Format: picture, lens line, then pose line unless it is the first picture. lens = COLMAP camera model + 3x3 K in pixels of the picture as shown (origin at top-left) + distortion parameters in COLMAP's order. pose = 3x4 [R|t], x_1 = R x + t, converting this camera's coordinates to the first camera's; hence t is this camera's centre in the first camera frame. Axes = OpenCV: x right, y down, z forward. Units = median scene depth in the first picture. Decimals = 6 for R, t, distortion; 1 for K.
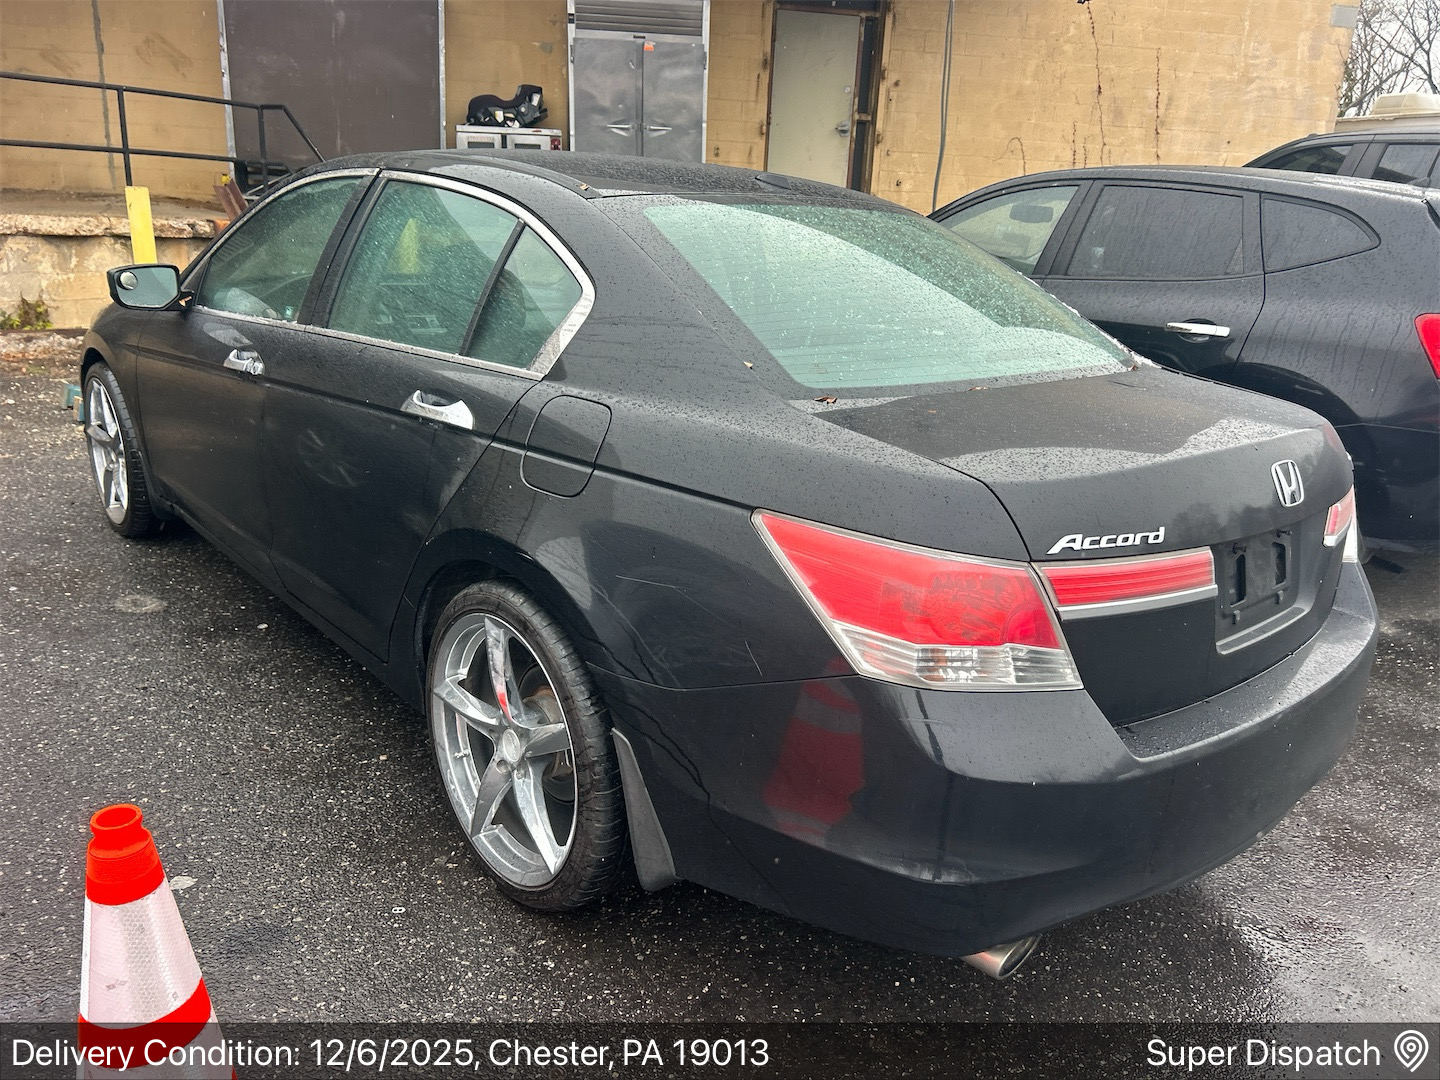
lens RADIAL K [[1080.1, 0, 724.1], [0, 1080.1, 548.5], [0, 0, 1]] dist [0.059267, -0.065536]
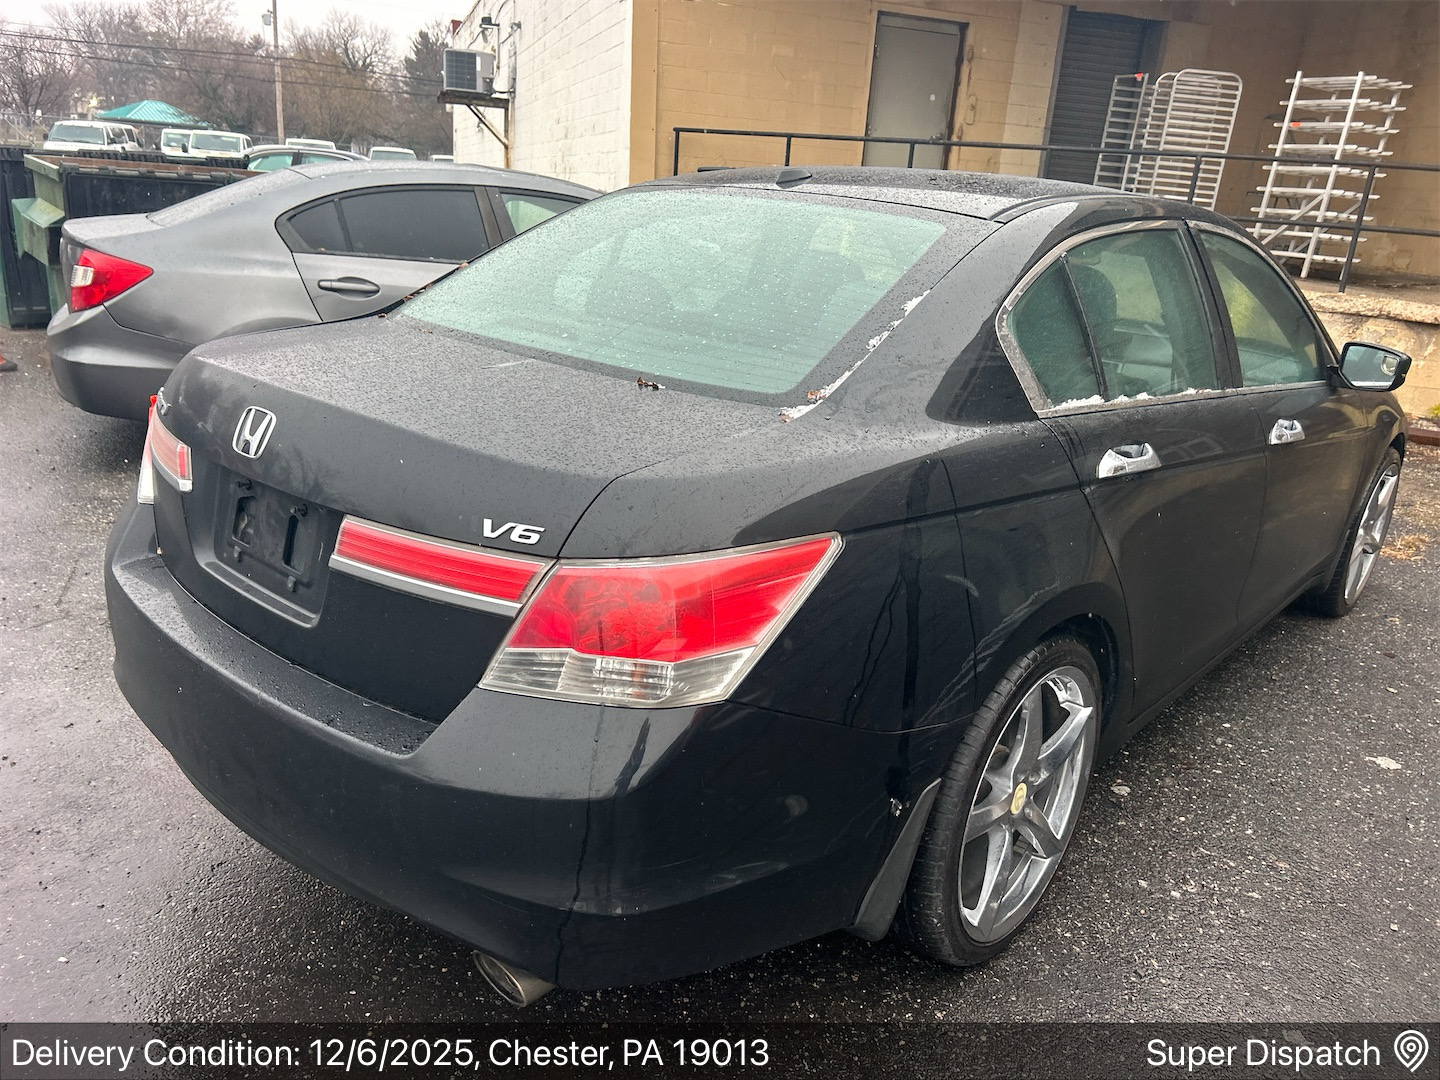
lens RADIAL K [[1086.7, 0, 710.2], [0, 1086.7, 544.8], [0, 0, 1]] dist [0.050945, -0.051350]
pose [[0.122816, 0.258553, -0.958158, 0.258898], [-0.368579, 0.908297, 0.197854, -0.047247], [0.921448, 0.328857, 0.206851, 0.202631]]
